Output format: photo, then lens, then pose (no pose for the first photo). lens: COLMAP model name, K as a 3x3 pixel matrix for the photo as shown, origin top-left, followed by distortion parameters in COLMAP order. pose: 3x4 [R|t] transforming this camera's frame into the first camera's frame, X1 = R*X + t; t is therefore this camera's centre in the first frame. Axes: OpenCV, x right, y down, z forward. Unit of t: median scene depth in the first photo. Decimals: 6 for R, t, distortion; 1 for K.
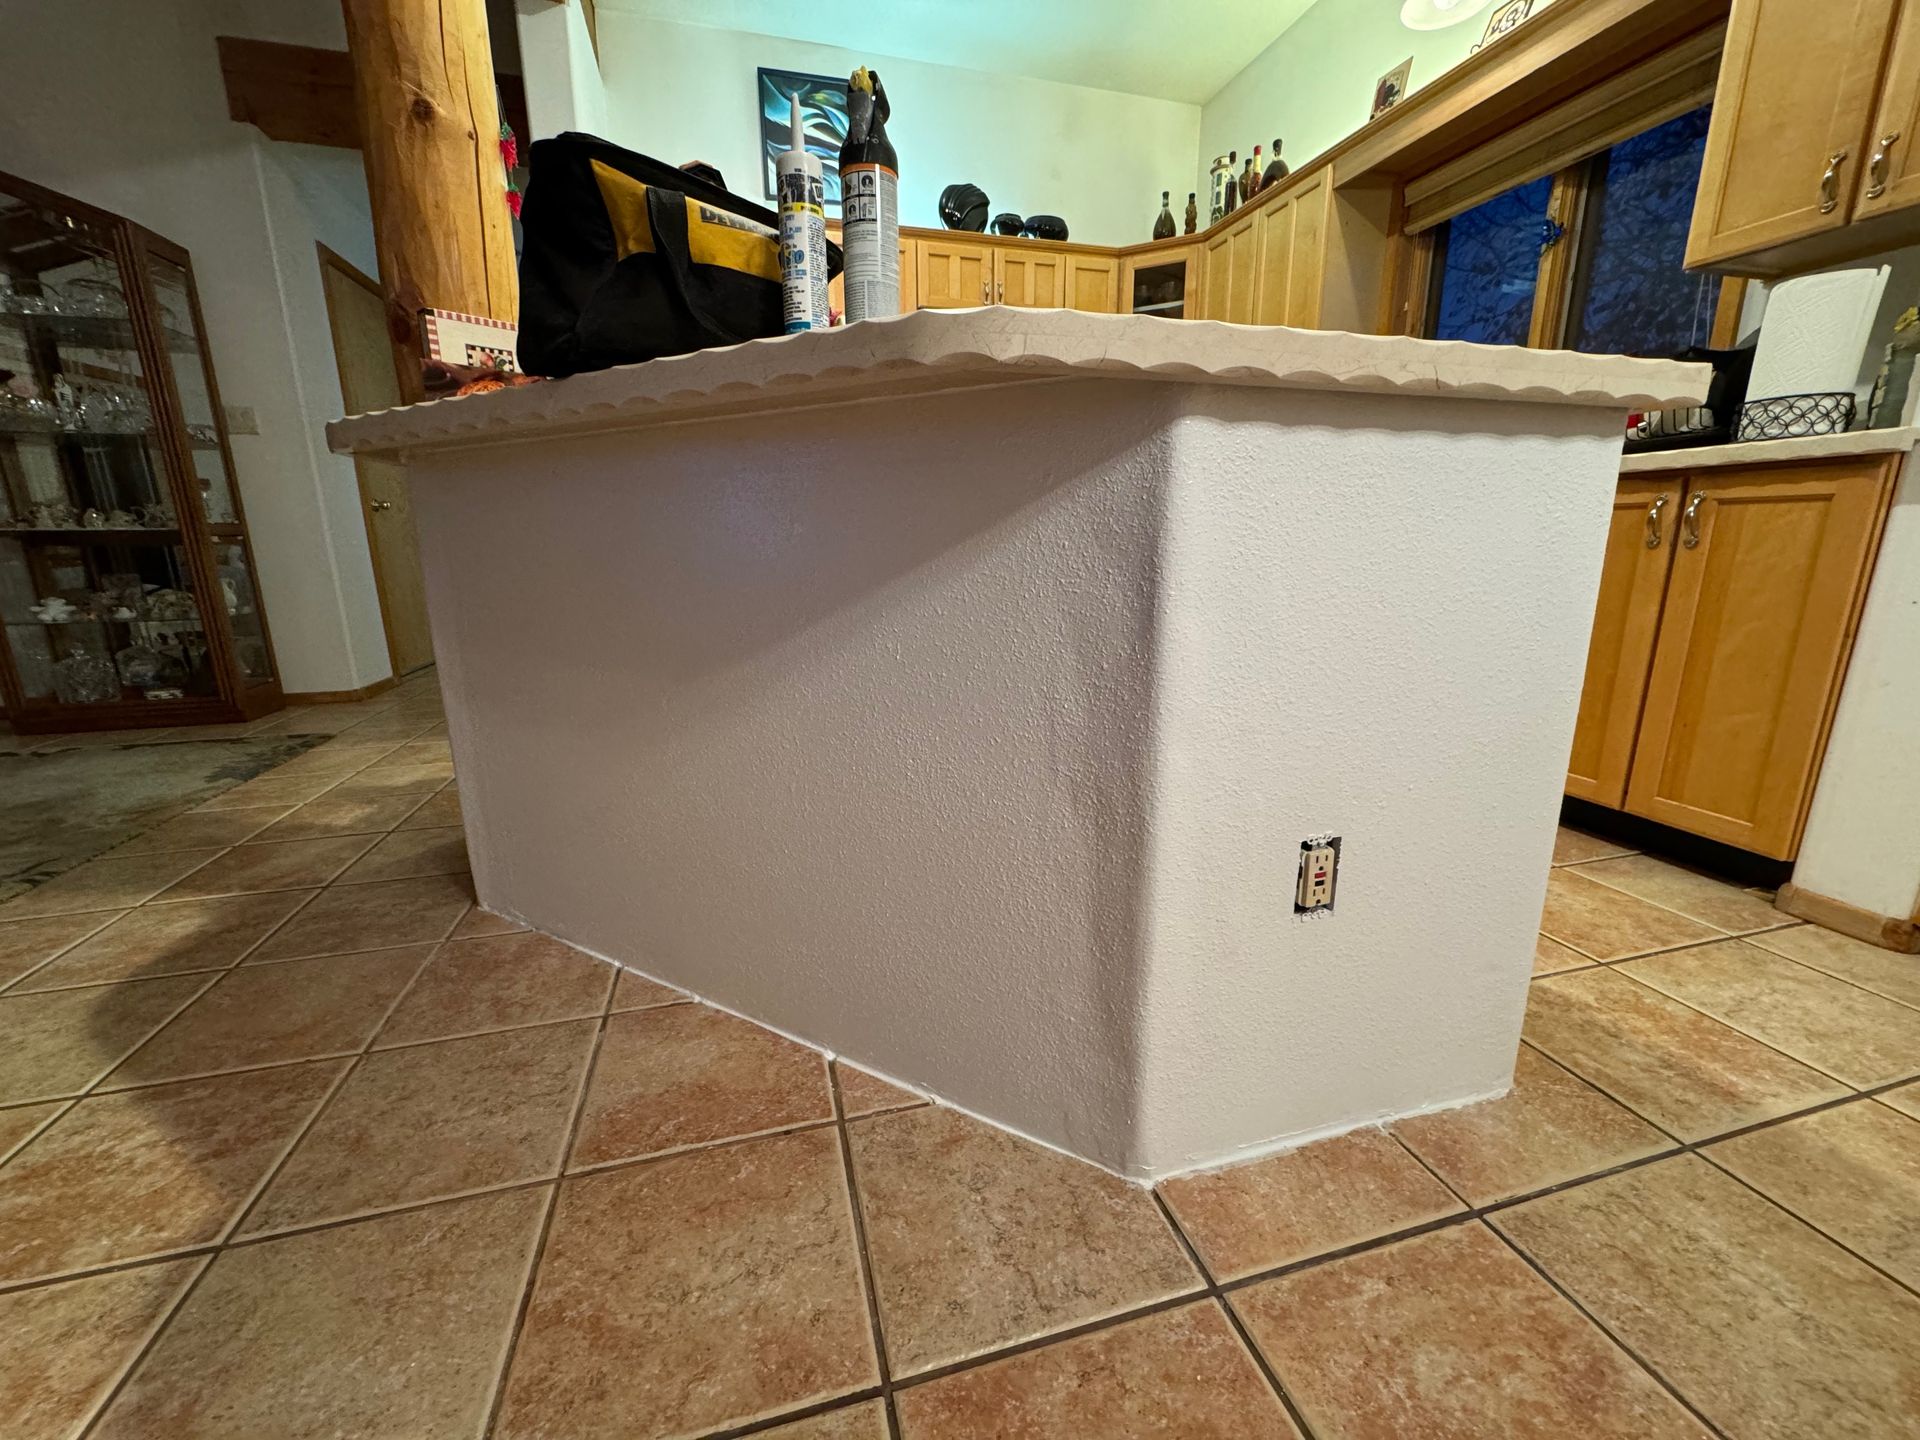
lens RADIAL K [[761.4, 0, 960.0], [0, 761.4, 720.0], [0, 0, 1]] dist [0.000912, -0.000374]
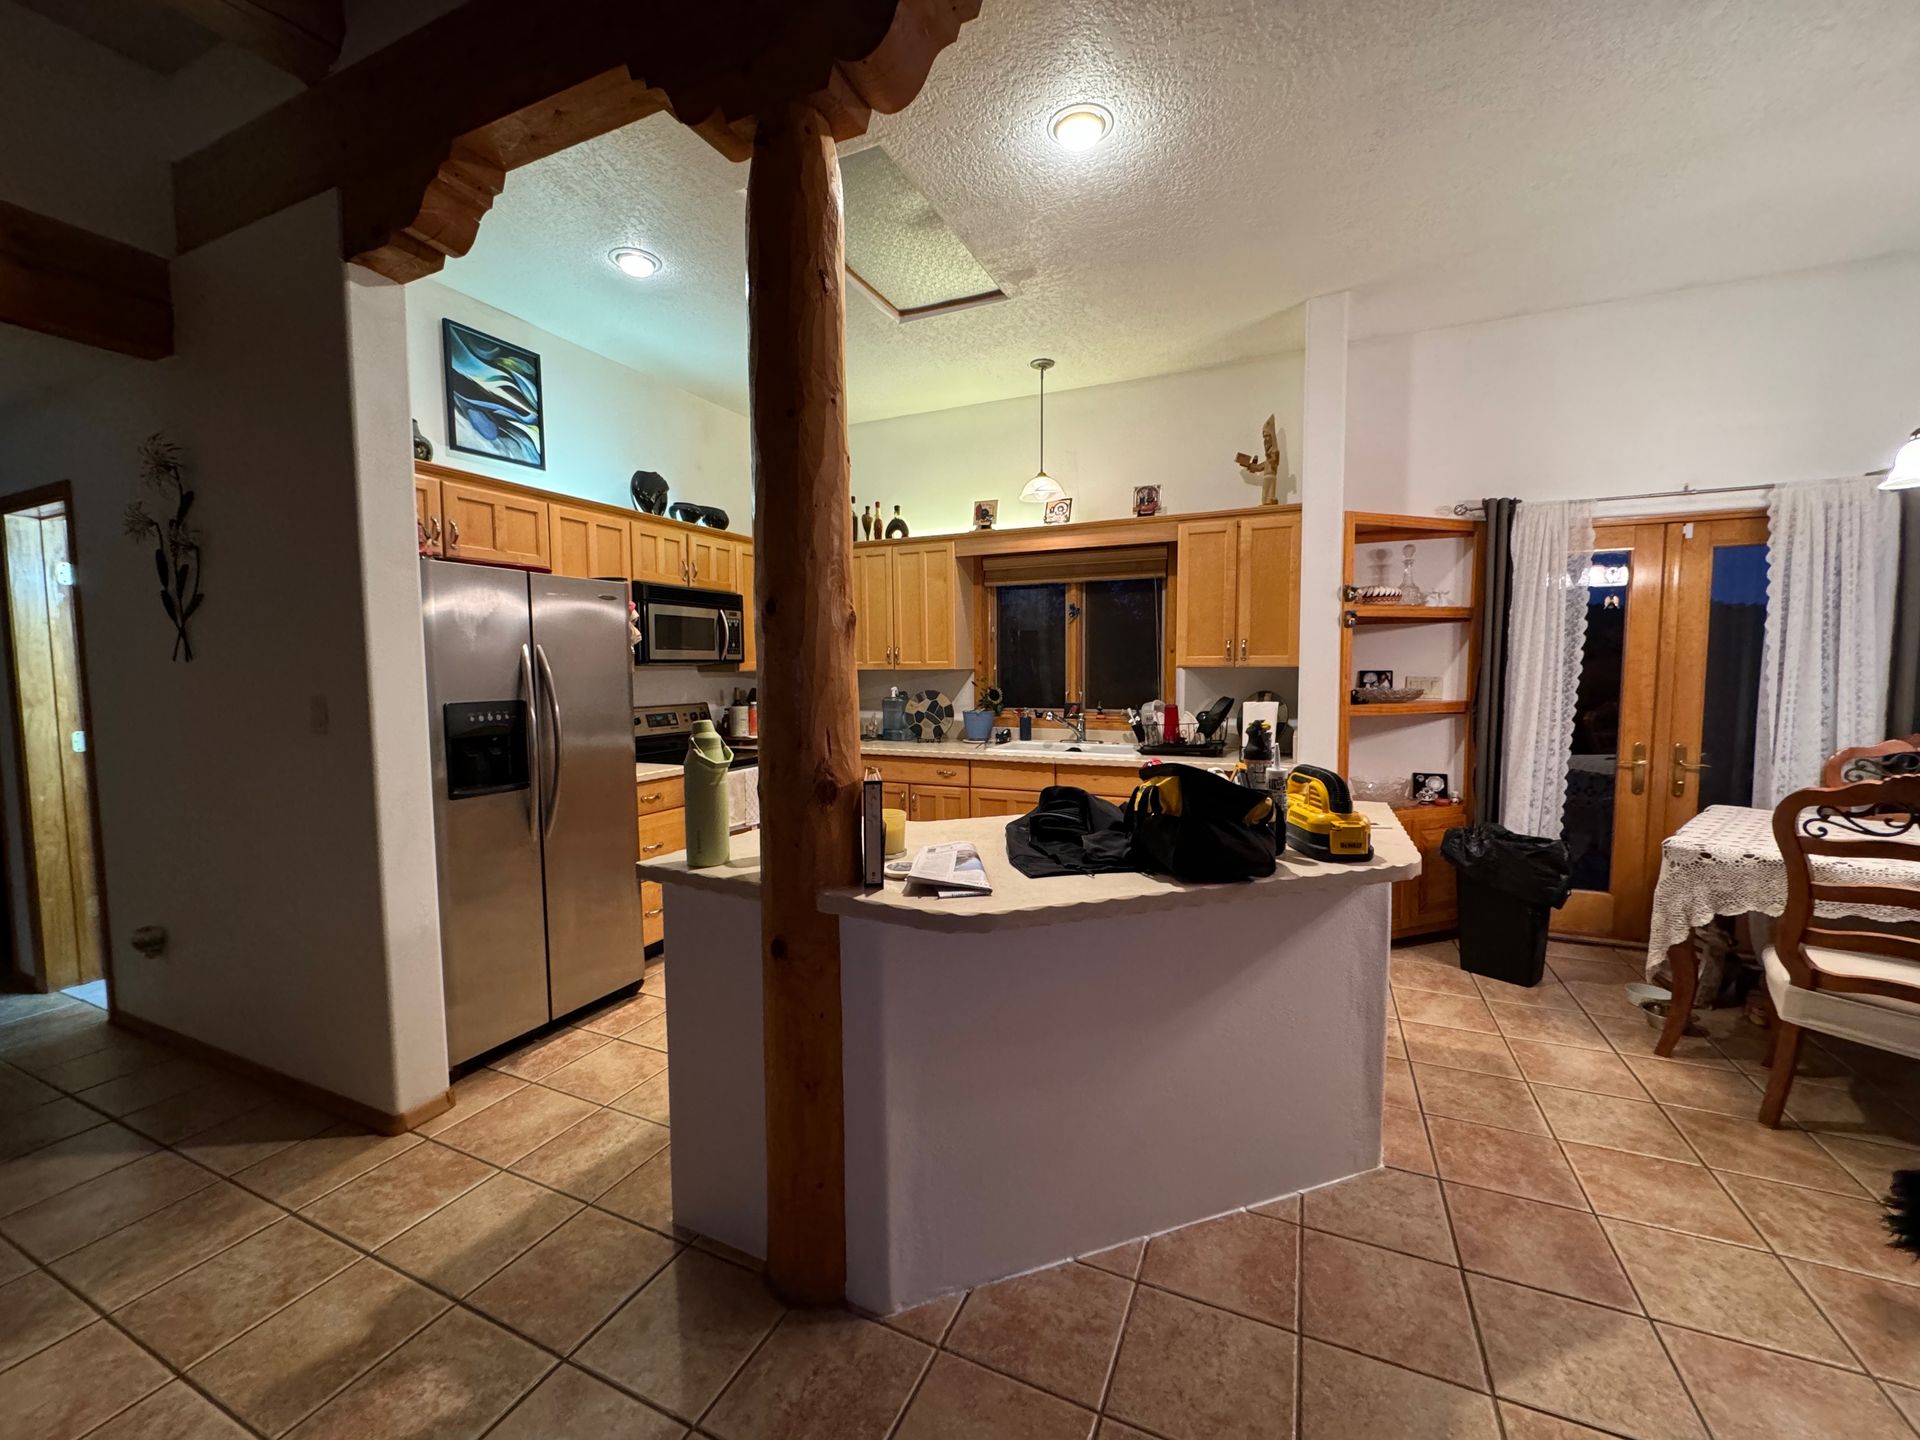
lens RADIAL K [[761.4, 0, 960.0], [0, 761.4, 720.0], [0, 0, 1]] dist [0.000912, -0.000374]
pose [[0.645949, -0.052862, 0.761548, -0.708870], [0.181464, 0.979637, -0.085919, -0.235888], [-0.741499, 0.193693, 0.642388, 0.059827]]
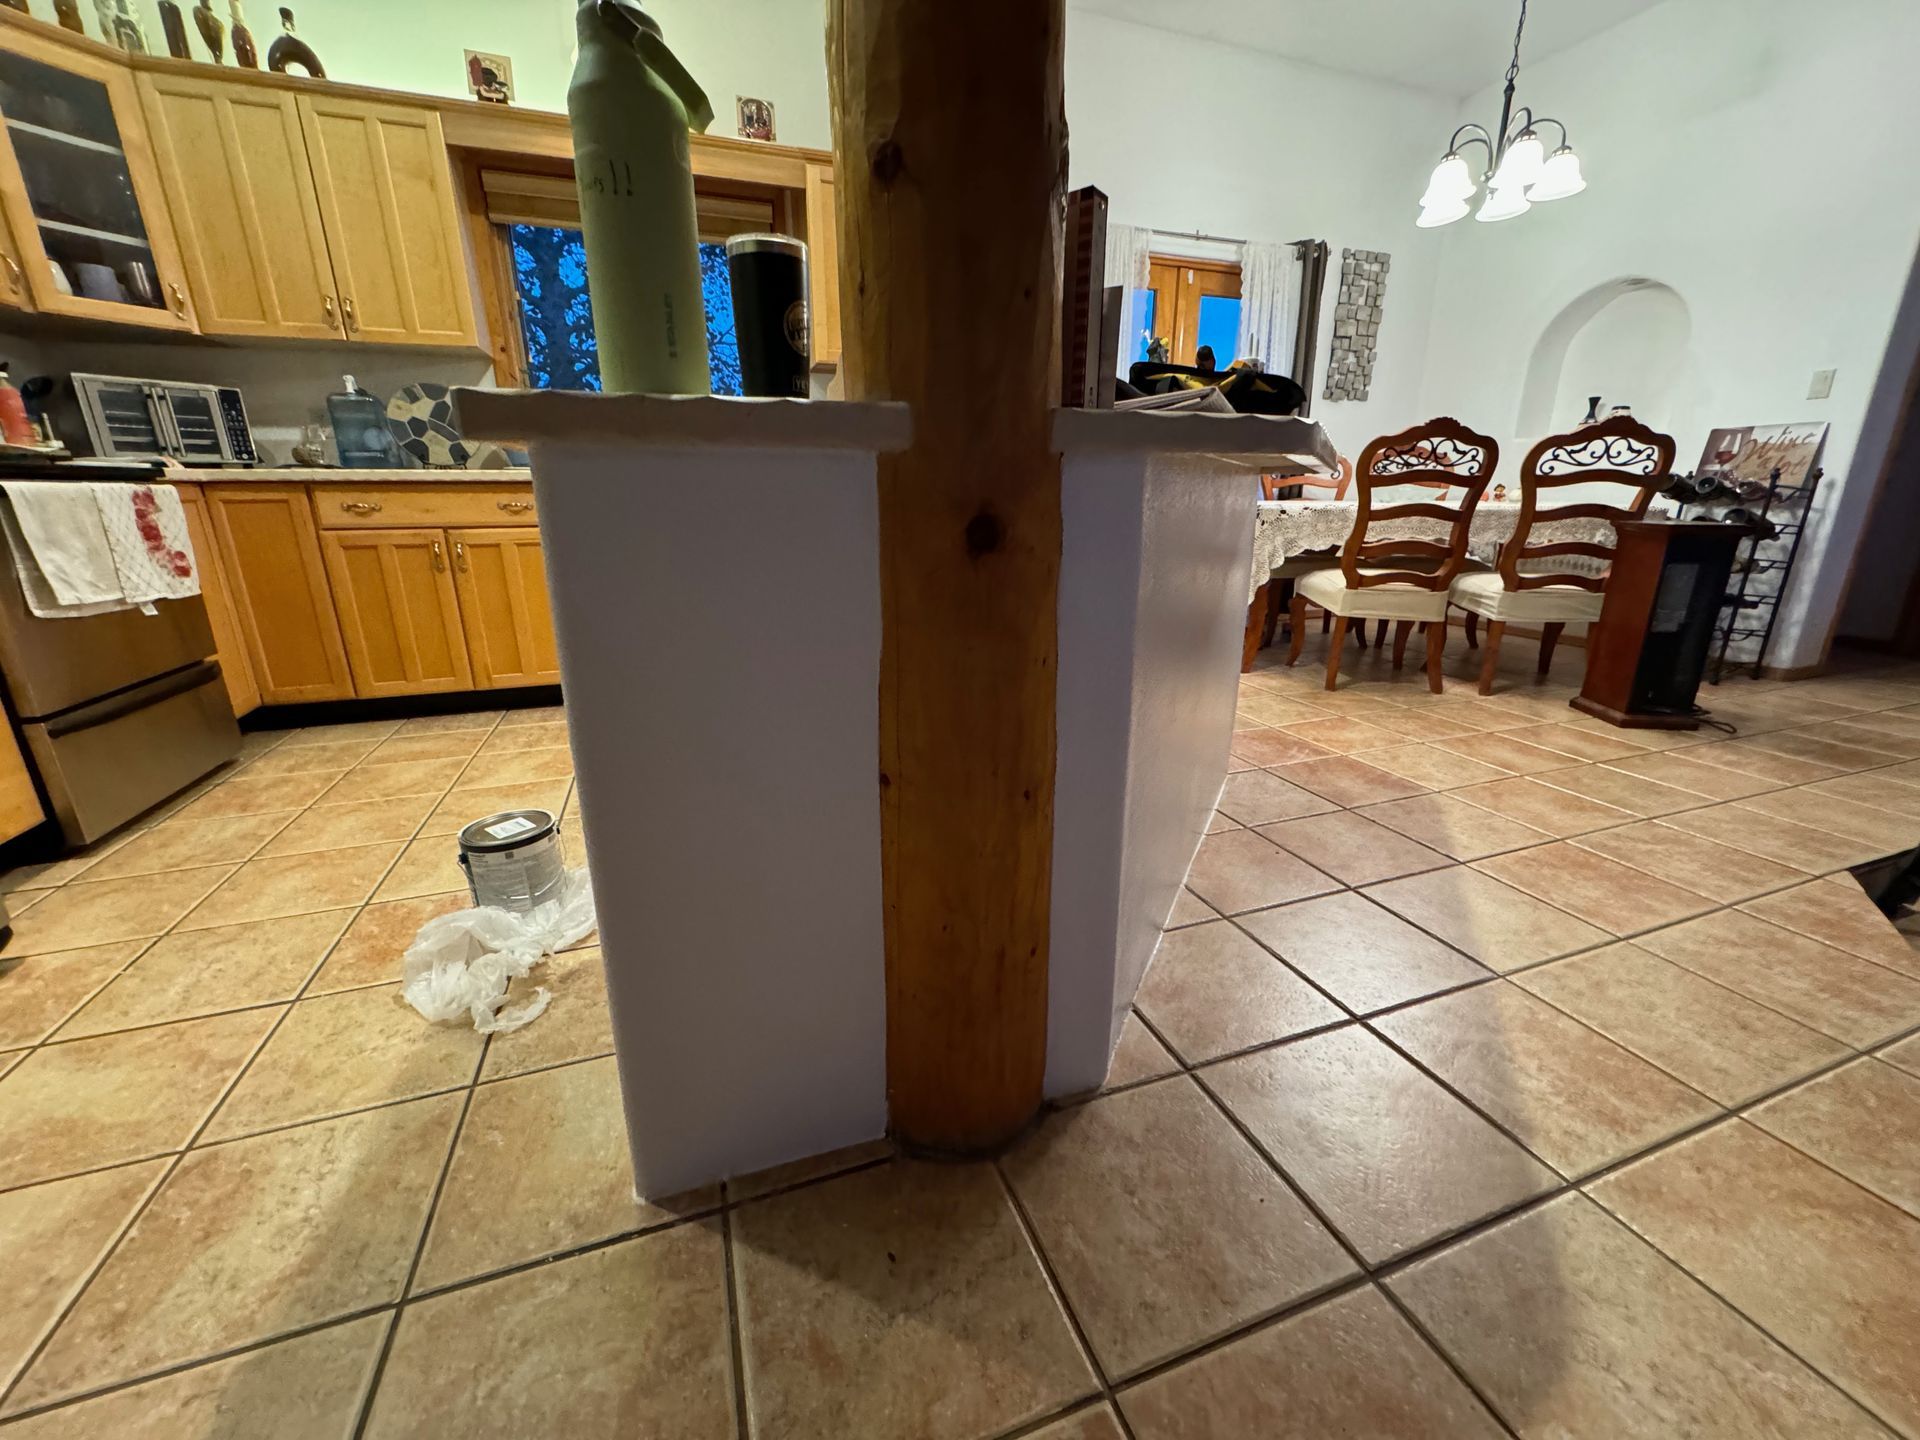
lens RADIAL K [[764.3, 0, 960.0], [0, 764.3, 720.0], [0, 0, 1]] dist [-0.002780, -0.000043]
pose [[-0.077413, -0.281532, 0.956424, -0.653892], [0.236416, 0.926759, 0.291935, -0.165390], [-0.968563, 0.248713, -0.005184, 0.570926]]
